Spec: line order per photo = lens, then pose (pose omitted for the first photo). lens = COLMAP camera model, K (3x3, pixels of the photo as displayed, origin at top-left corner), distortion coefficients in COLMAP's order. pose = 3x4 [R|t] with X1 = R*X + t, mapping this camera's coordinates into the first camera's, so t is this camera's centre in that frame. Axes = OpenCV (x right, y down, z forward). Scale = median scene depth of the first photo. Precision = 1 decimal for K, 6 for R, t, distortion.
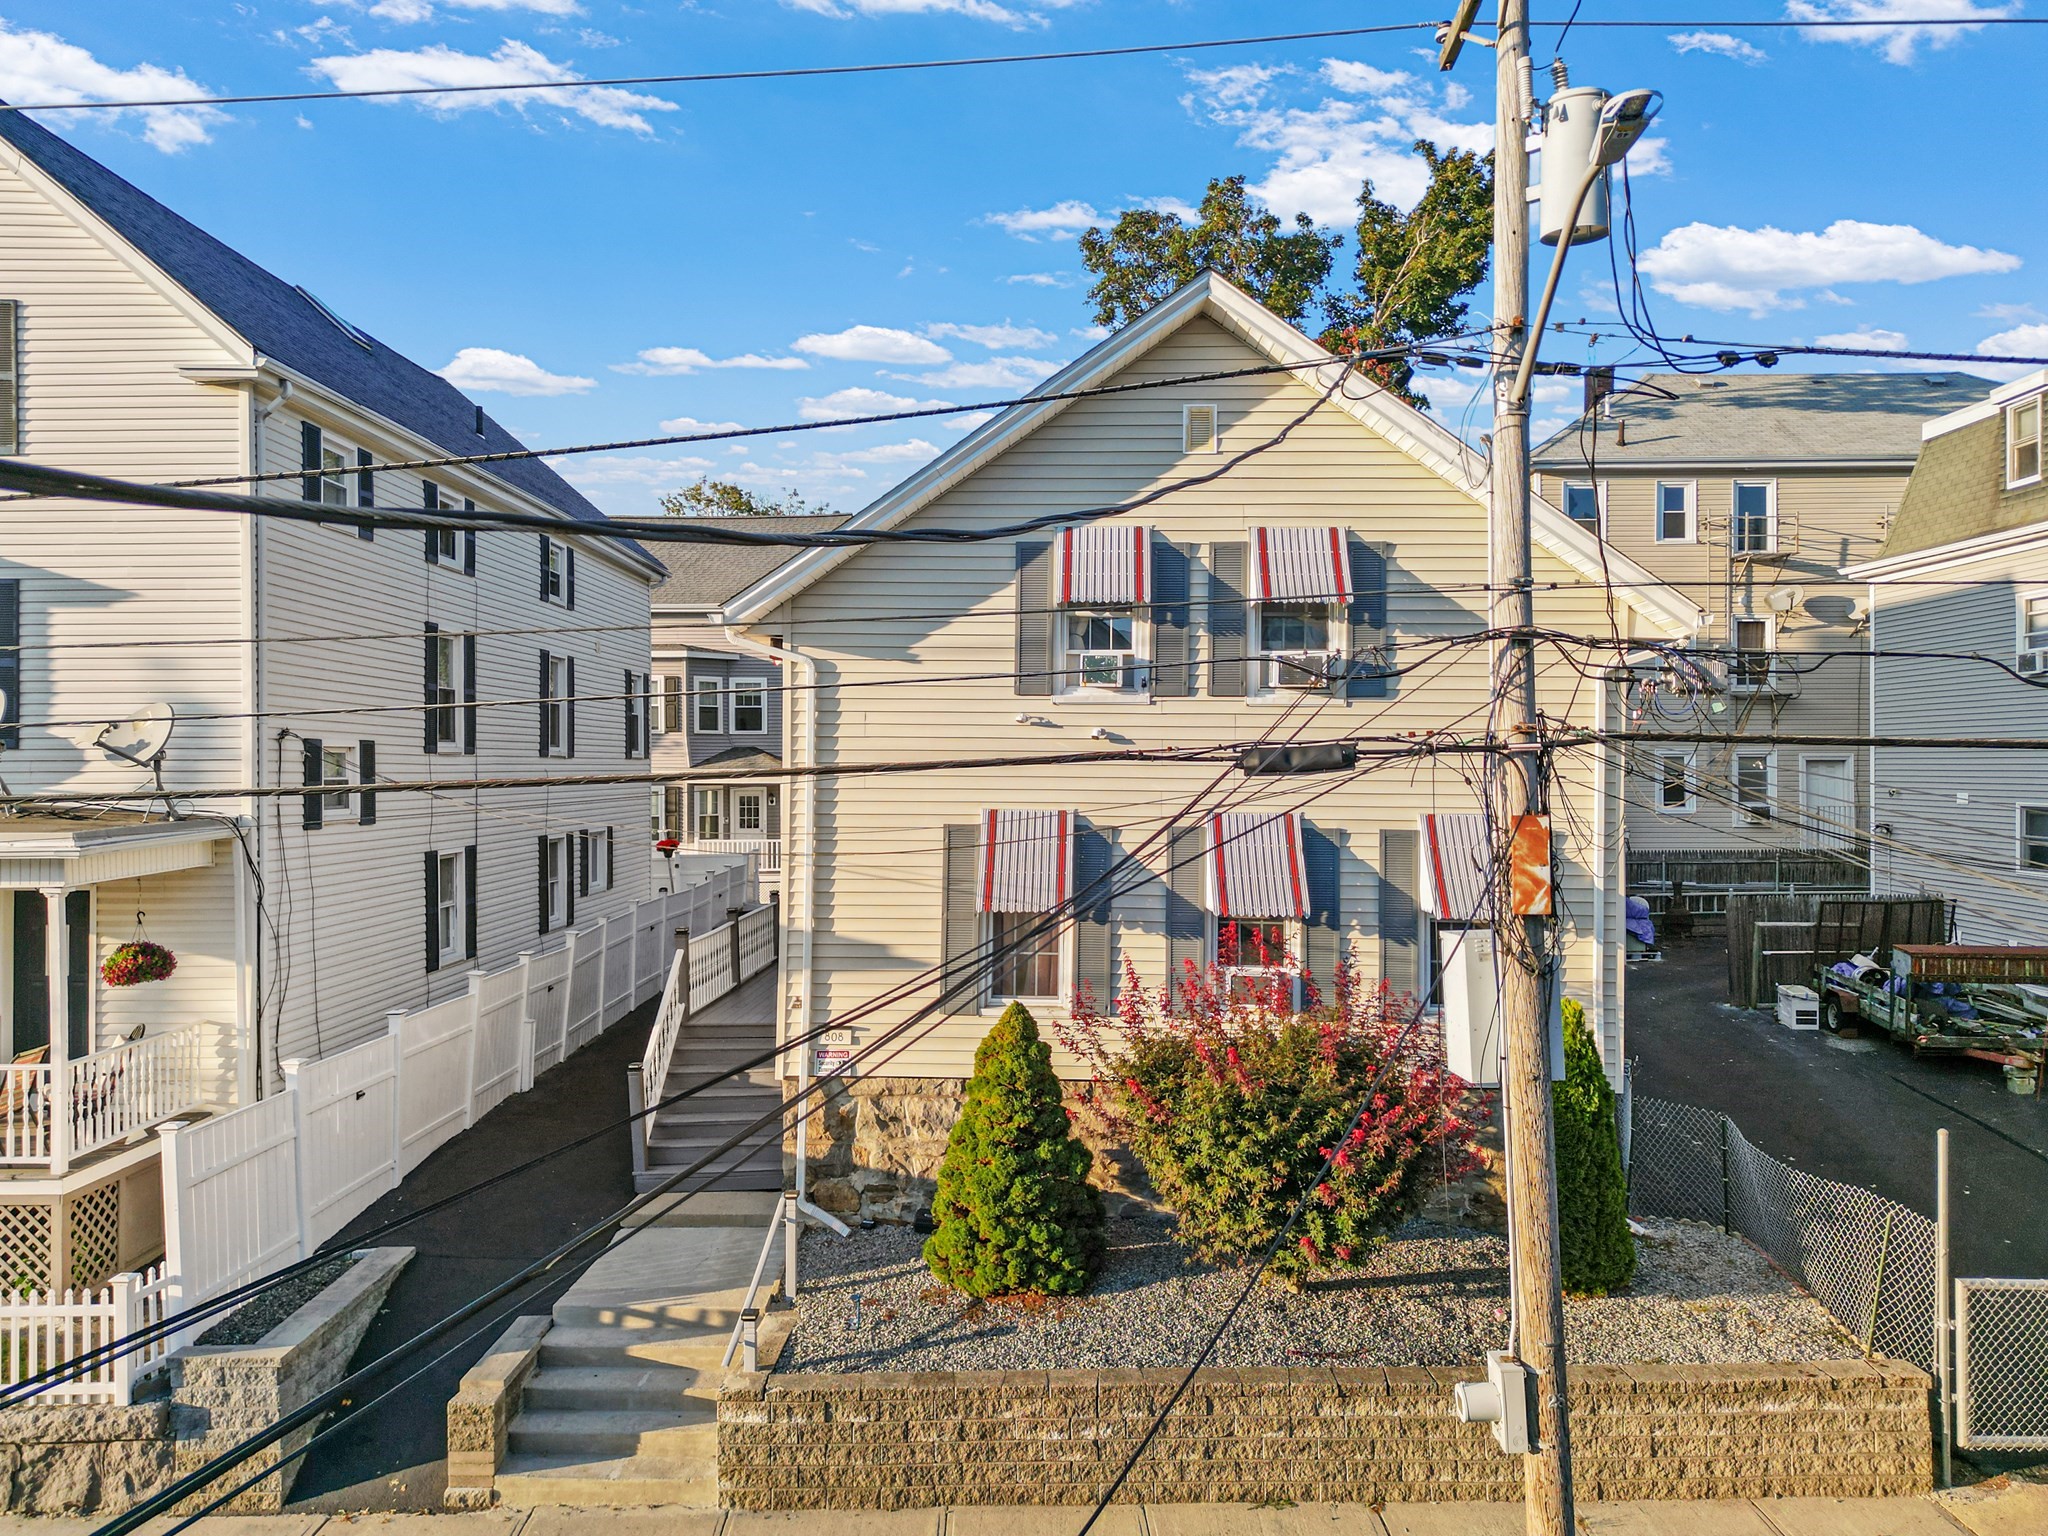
lens RADIAL K [[1414.8, 0, 1024.0], [0, 1414.8, 768.0], [0, 0, 1]] dist [0.055731, -0.004142]
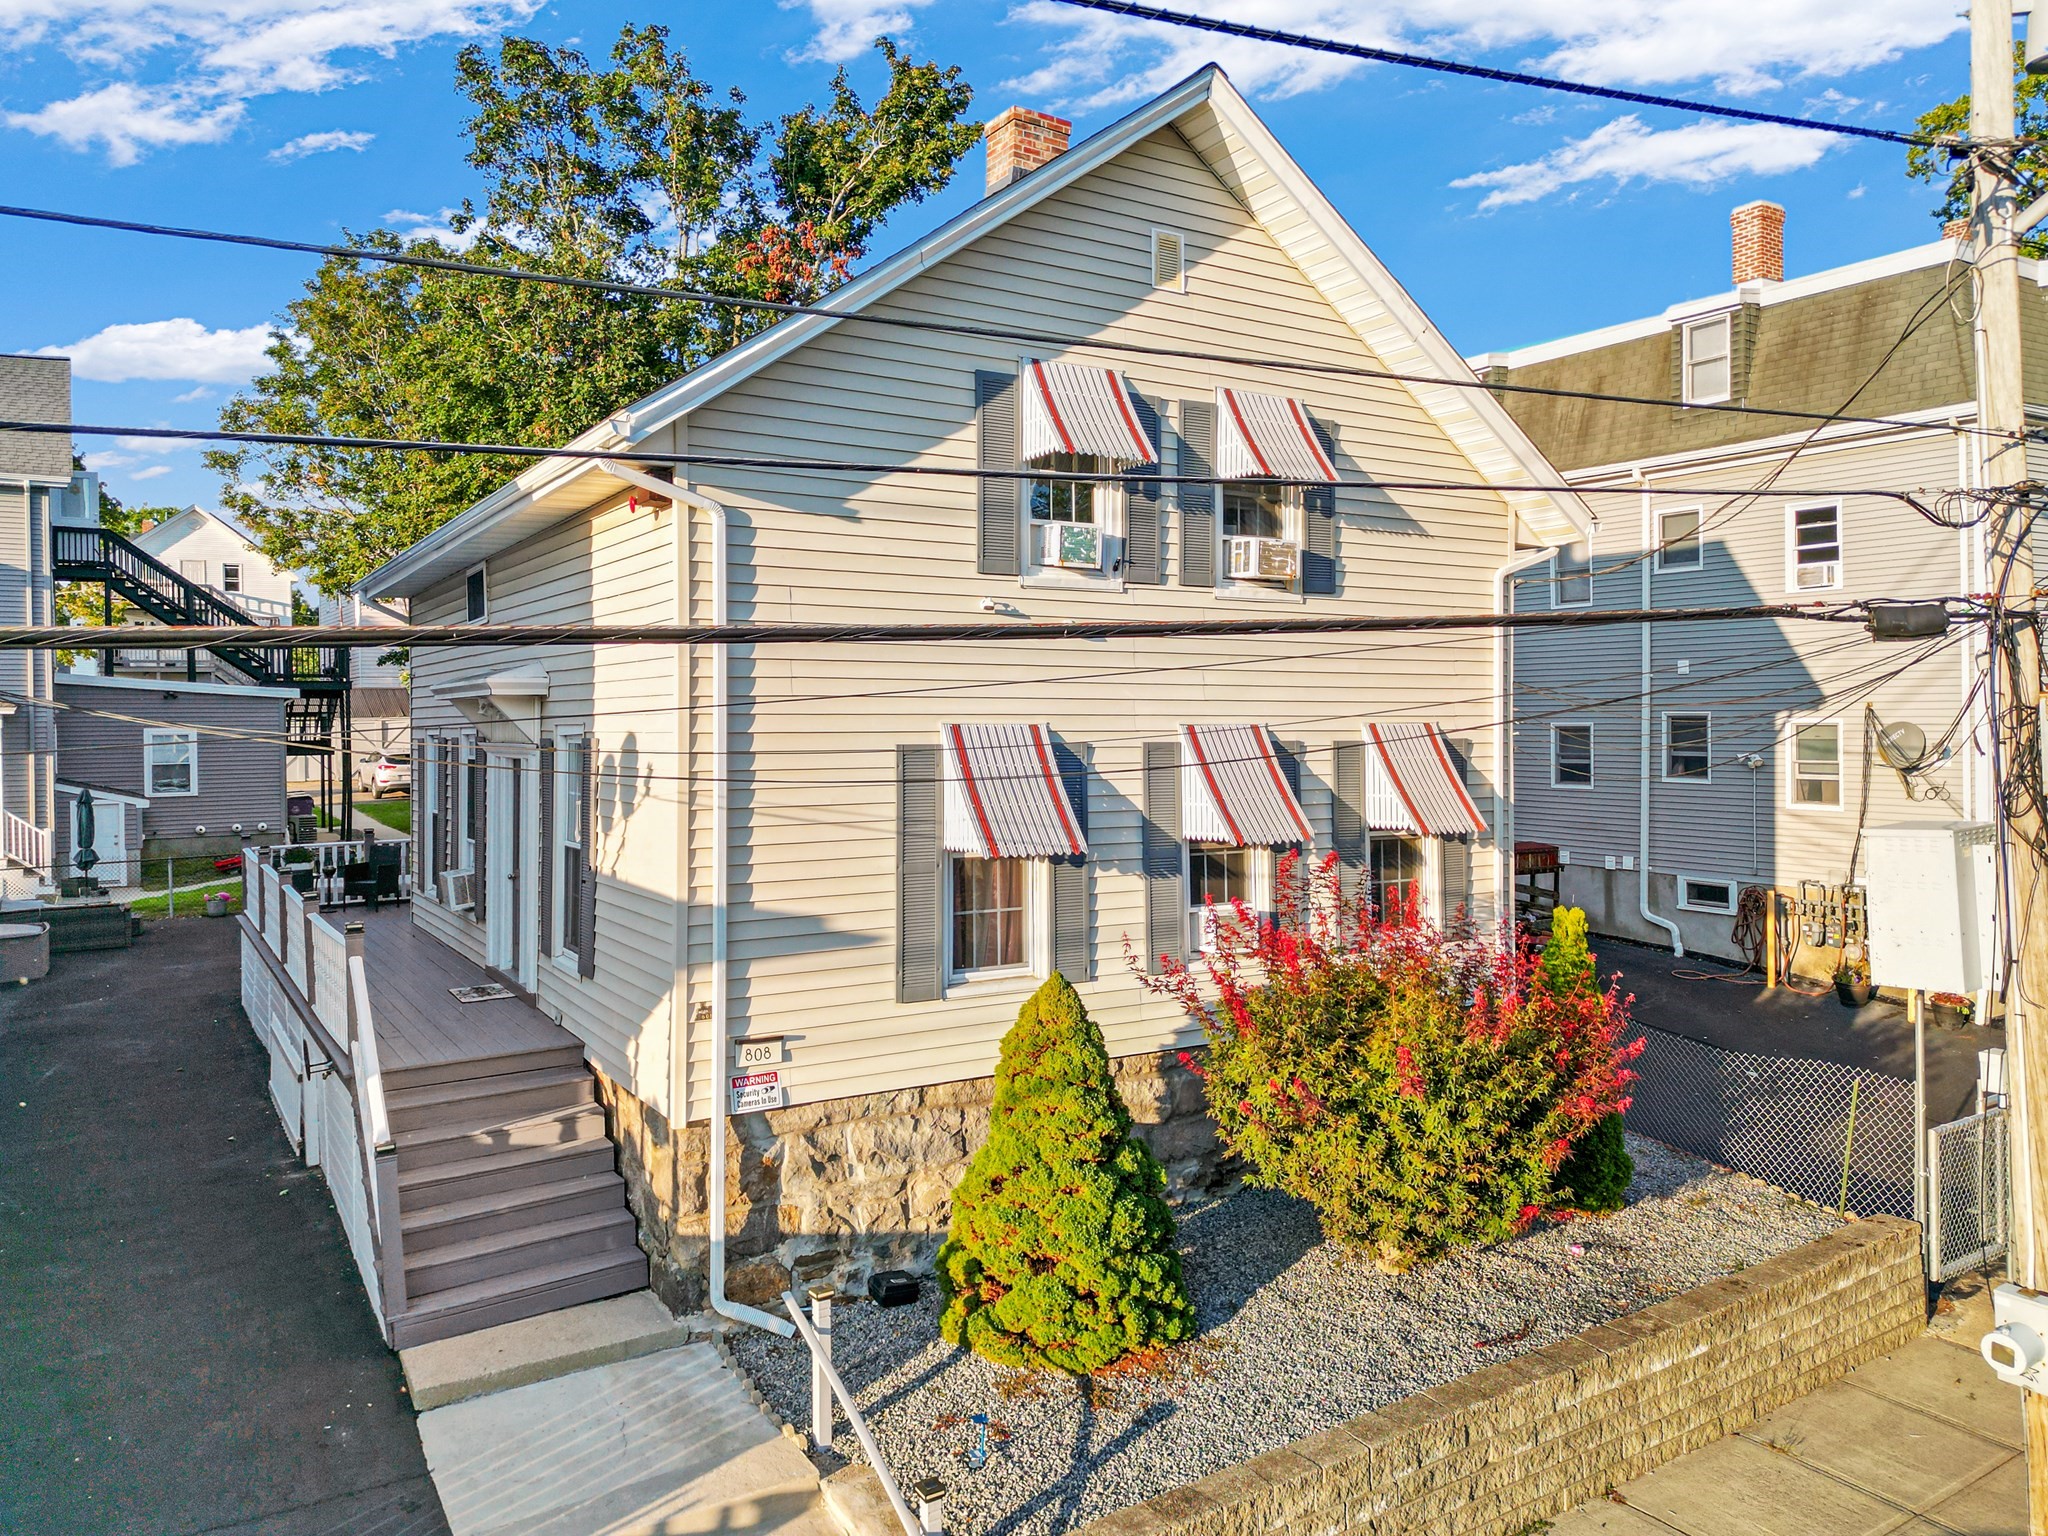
lens RADIAL K [[1435.6, 0, 1024.9], [0, 1435.6, 735.7], [0, 0, 1]] dist [0.052499, 0.002690]
pose [[0.837069, -0.013808, 0.546923, -0.408921], [0.009059, 0.999894, 0.011379, 0.027319], [-0.547022, -0.004570, 0.837106, 0.341525]]
